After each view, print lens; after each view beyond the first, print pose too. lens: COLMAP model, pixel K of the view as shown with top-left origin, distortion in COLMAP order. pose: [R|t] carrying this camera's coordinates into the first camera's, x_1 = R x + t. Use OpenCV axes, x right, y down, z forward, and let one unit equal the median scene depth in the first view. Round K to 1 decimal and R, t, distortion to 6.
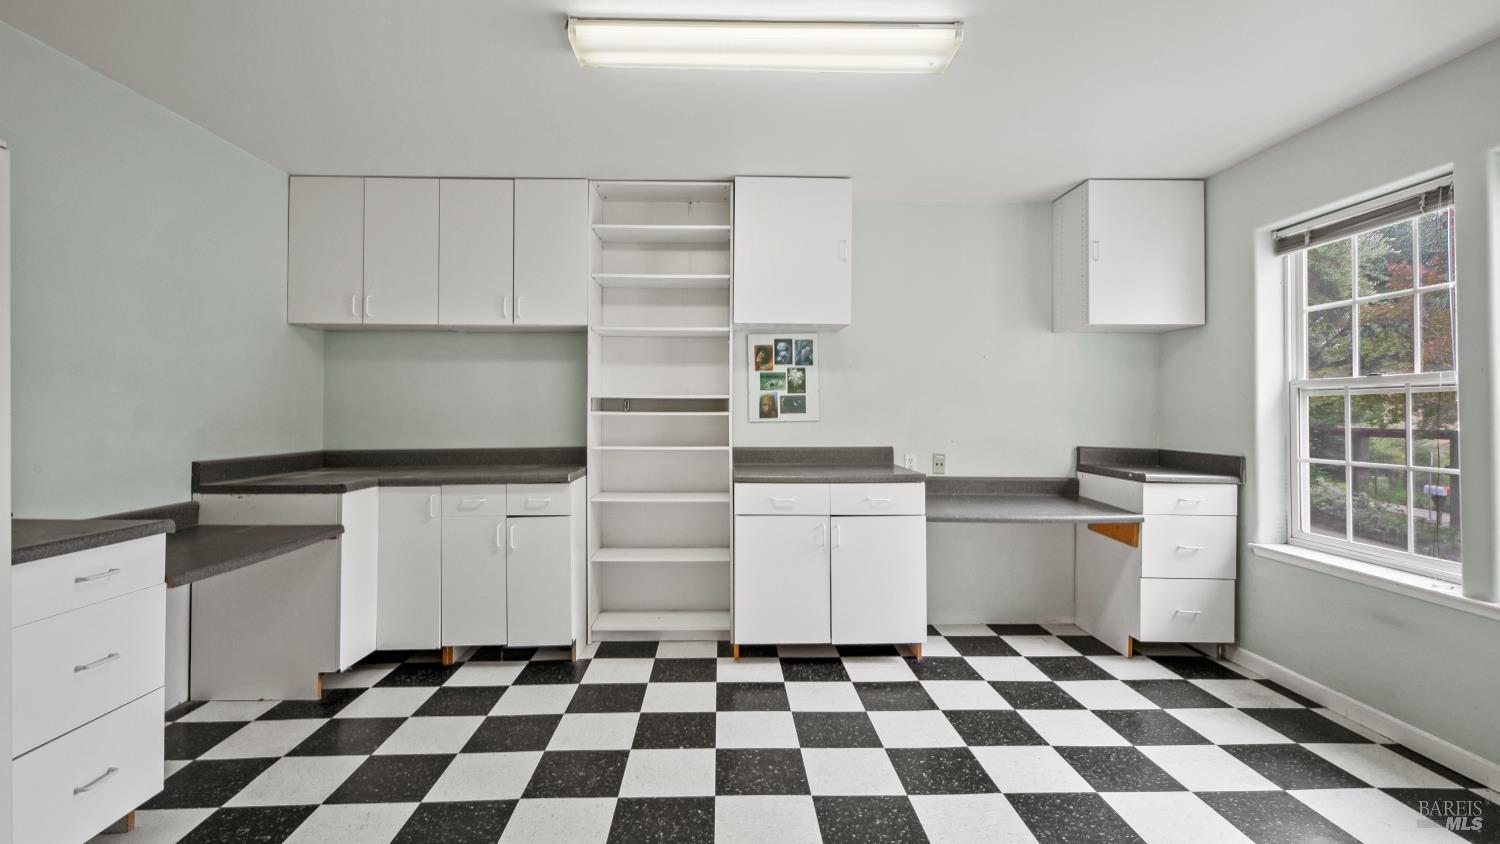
lens RADIAL K [[683.0, 0, 750.0], [0, 683.0, 422.0], [0, 0, 1]] dist [0.009789, -0.000433]
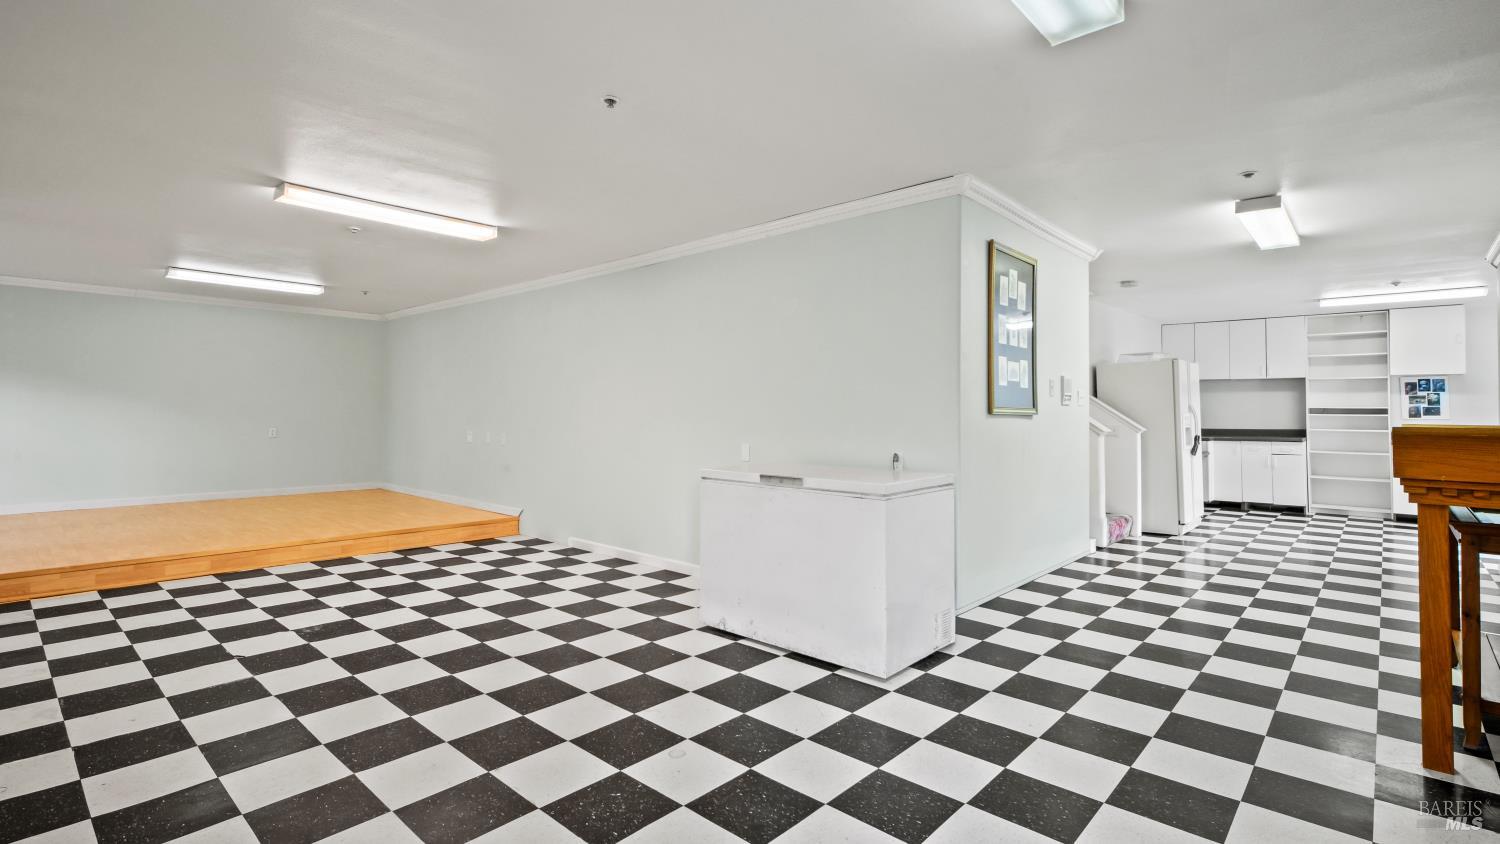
lens RADIAL K [[683.2, 0, 732.9], [0, 683.2, 394.3], [0, 0, 1]] dist [0.020424, -0.012952]
pose [[0.702841, -0.014234, -0.711205, 0.059060], [-0.015757, 0.999243, -0.035571, 0.030032], [0.711173, 0.036207, 0.702084, -1.912223]]
